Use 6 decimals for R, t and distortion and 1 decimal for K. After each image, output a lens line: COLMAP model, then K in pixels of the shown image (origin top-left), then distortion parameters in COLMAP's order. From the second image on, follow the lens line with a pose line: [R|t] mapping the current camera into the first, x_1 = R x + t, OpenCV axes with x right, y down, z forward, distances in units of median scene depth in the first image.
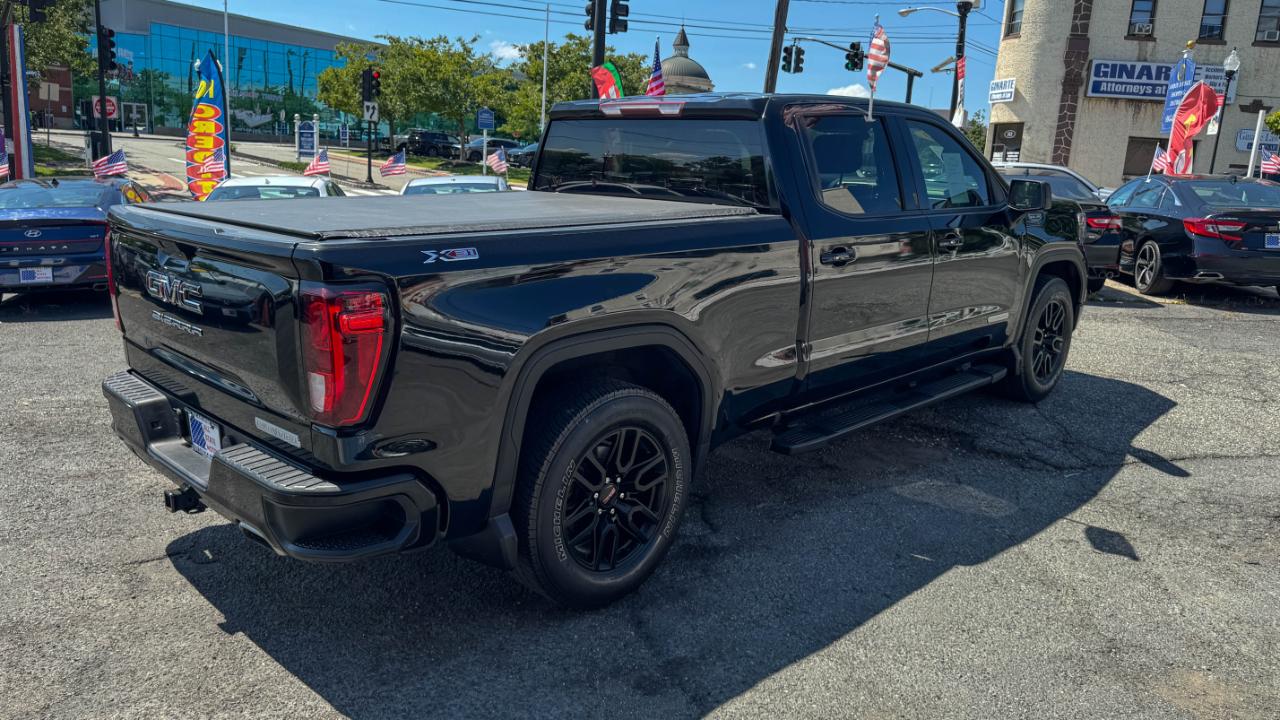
lens RADIAL K [[908.8, 0, 640.0], [0, 908.8, 360.0], [0, 0, 1]] dist [0.025634, -0.027523]
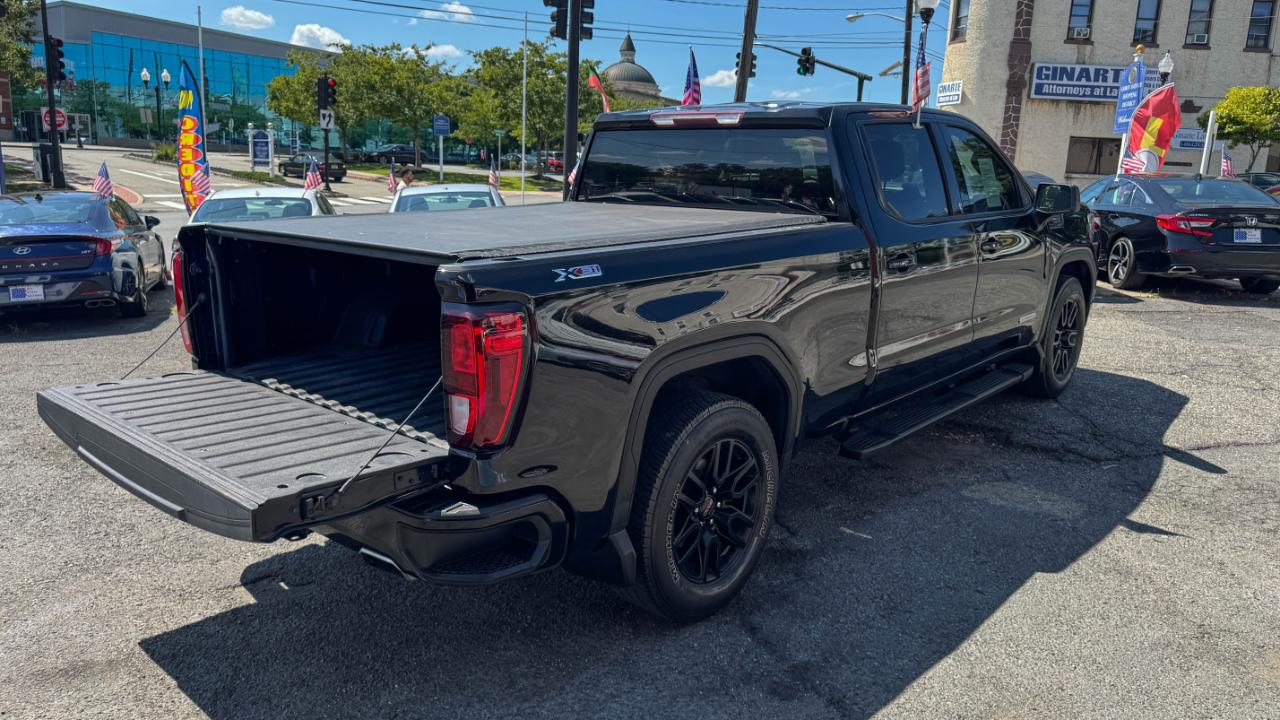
lens RADIAL K [[896.8, 0, 642.5], [0, 896.8, 363.1], [0, 0, 1]] dist [0.009261, -0.005557]
pose [[0.998231, -0.025382, 0.053756, -0.059243], [0.025249, 0.999676, 0.003150, -0.004607], [-0.053818, -0.001787, 0.998549, 0.002764]]
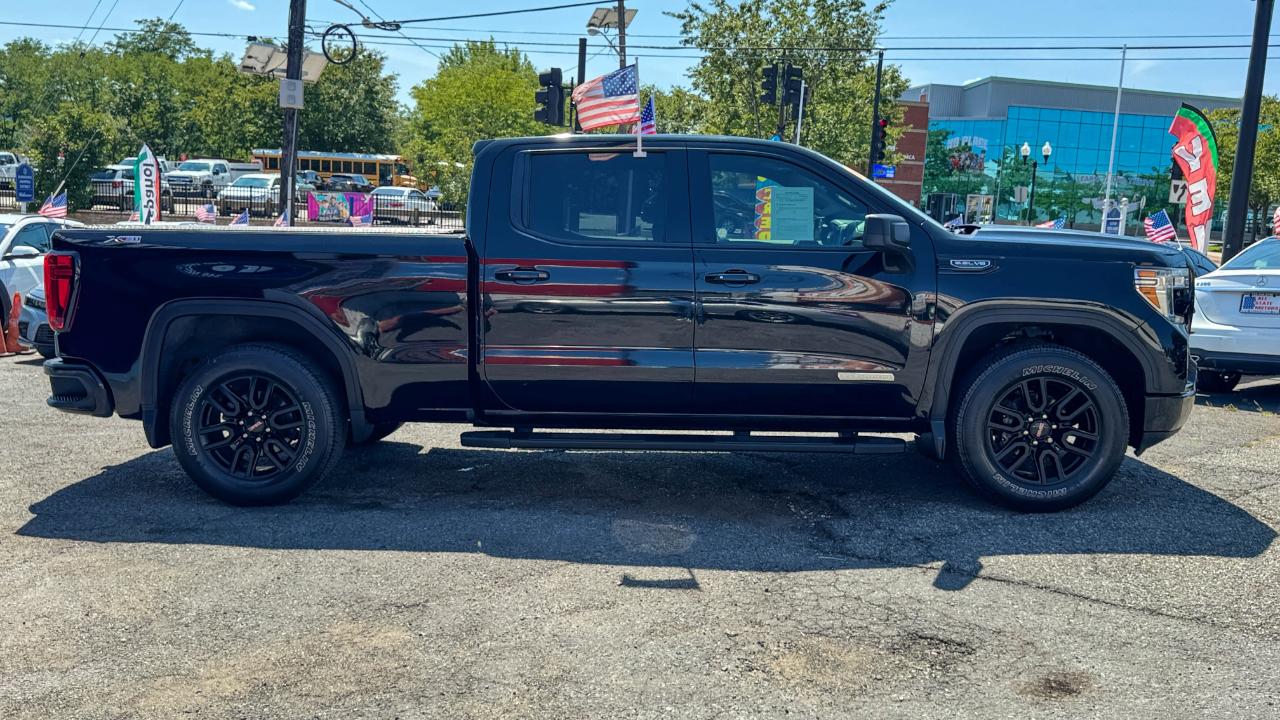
lens RADIAL K [[1125.3, 0, 640.0], [0, 1125.3, 360.0], [0, 0, 1]] dist [0.052815, -0.088898]
pose [[0.688871, 0.075174, -0.720975, 0.574658], [-0.165657, 0.984614, -0.055617, 0.017807], [0.705701, 0.157747, 0.690725, 0.074038]]
